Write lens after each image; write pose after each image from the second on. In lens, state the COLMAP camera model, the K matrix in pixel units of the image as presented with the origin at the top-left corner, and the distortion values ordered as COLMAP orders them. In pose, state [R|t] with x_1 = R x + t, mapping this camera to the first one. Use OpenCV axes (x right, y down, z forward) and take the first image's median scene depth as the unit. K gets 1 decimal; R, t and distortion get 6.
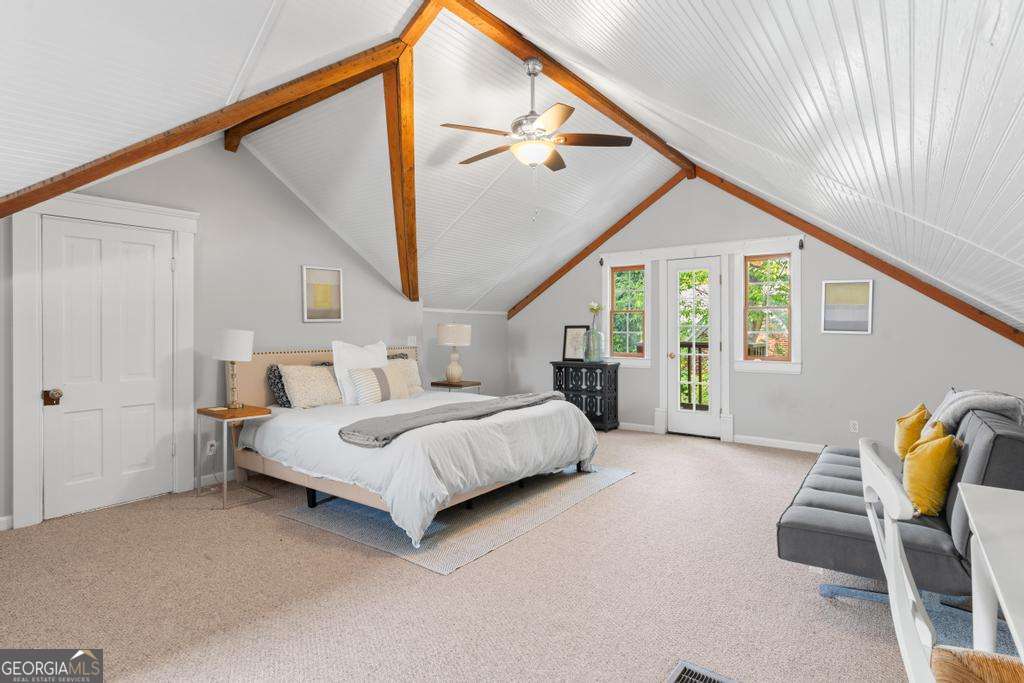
lens RADIAL K [[540.6, 0, 512.4], [0, 540.6, 331.1], [0, 0, 1]] dist [0.001606, -0.000200]
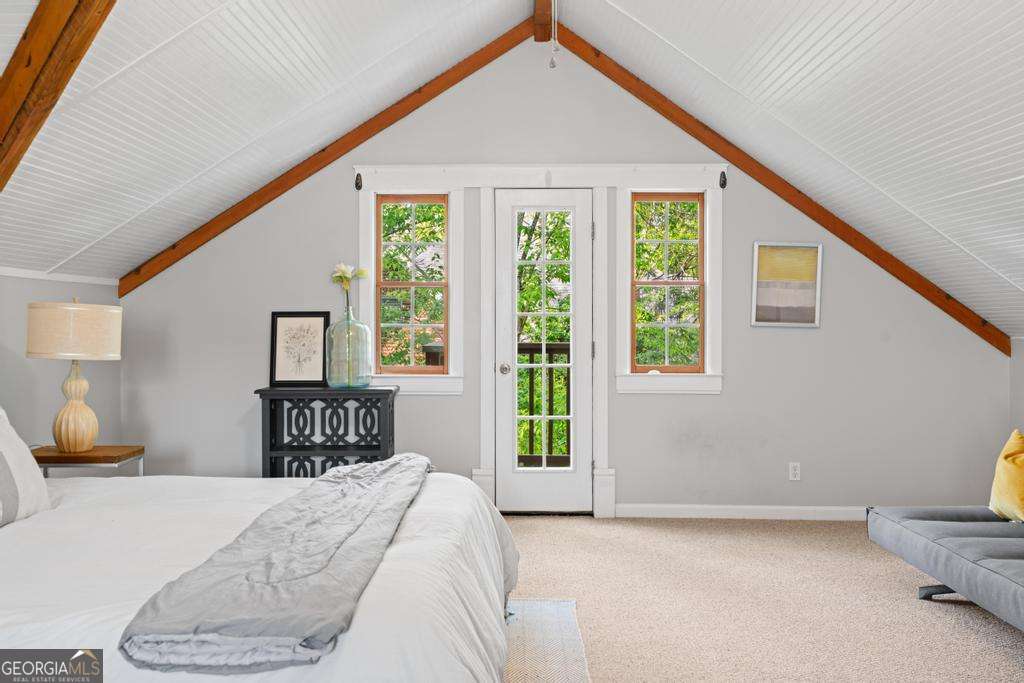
lens RADIAL K [[953.8, 0, 512.9], [0, 953.8, 345.8], [0, 0, 1]] dist [0.008481, 0.000000]
pose [[0.806292, -0.012759, 0.591380, -0.255308], [0.000820, 0.999790, 0.020453, 0.003214], [-0.591518, -0.016007, 0.806133, 0.236740]]
